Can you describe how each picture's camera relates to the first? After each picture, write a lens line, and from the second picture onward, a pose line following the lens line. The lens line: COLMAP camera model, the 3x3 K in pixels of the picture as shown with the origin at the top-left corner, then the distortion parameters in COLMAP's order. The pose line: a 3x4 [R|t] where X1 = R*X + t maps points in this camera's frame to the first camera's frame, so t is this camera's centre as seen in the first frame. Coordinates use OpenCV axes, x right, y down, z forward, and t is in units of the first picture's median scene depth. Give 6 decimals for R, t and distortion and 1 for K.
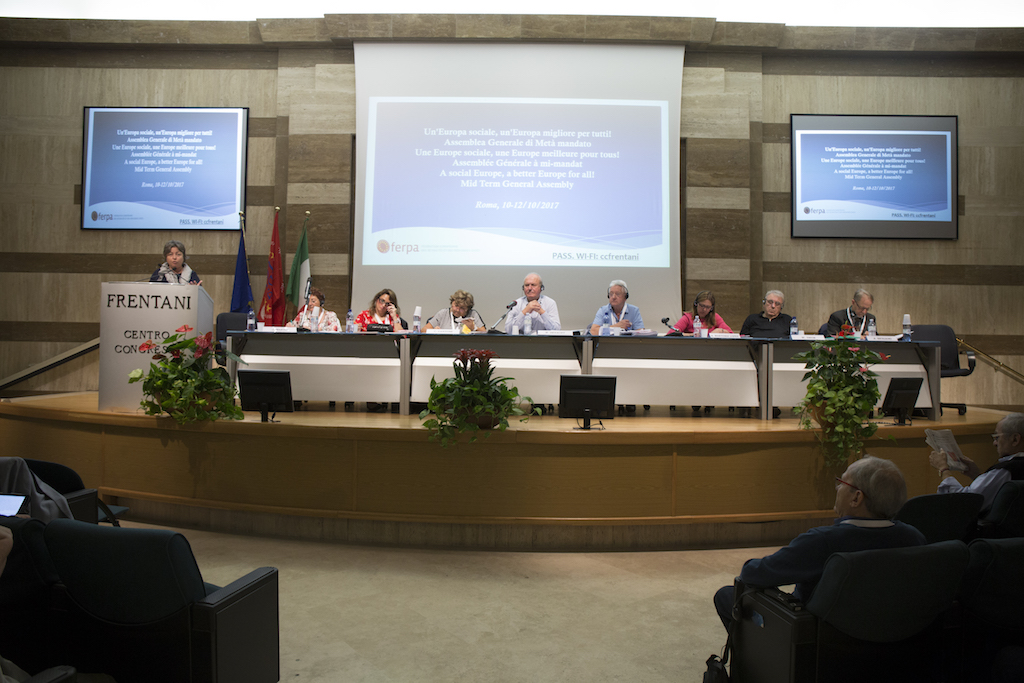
lens RADIAL K [[697.9, 0, 508.1], [0, 697.9, 337.9], [0, 0, 1]] dist [-0.107607, 0.085056]
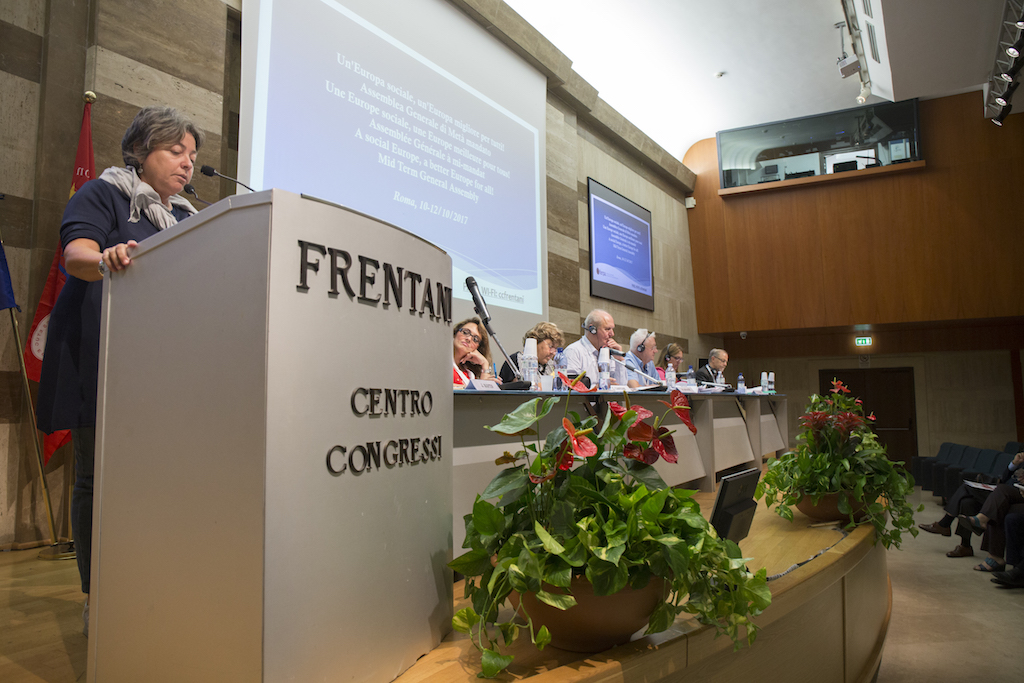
lens RADIAL K [[697.8, 0, 508.9], [0, 697.8, 341.4], [0, 0, 1]] dist [-0.111088, 0.090388]
pose [[0.529114, 0.054001, 0.846830, -0.534491], [0.010120, 0.997500, -0.069932, -0.006715], [-0.848490, 0.045572, 0.527245, 0.566840]]
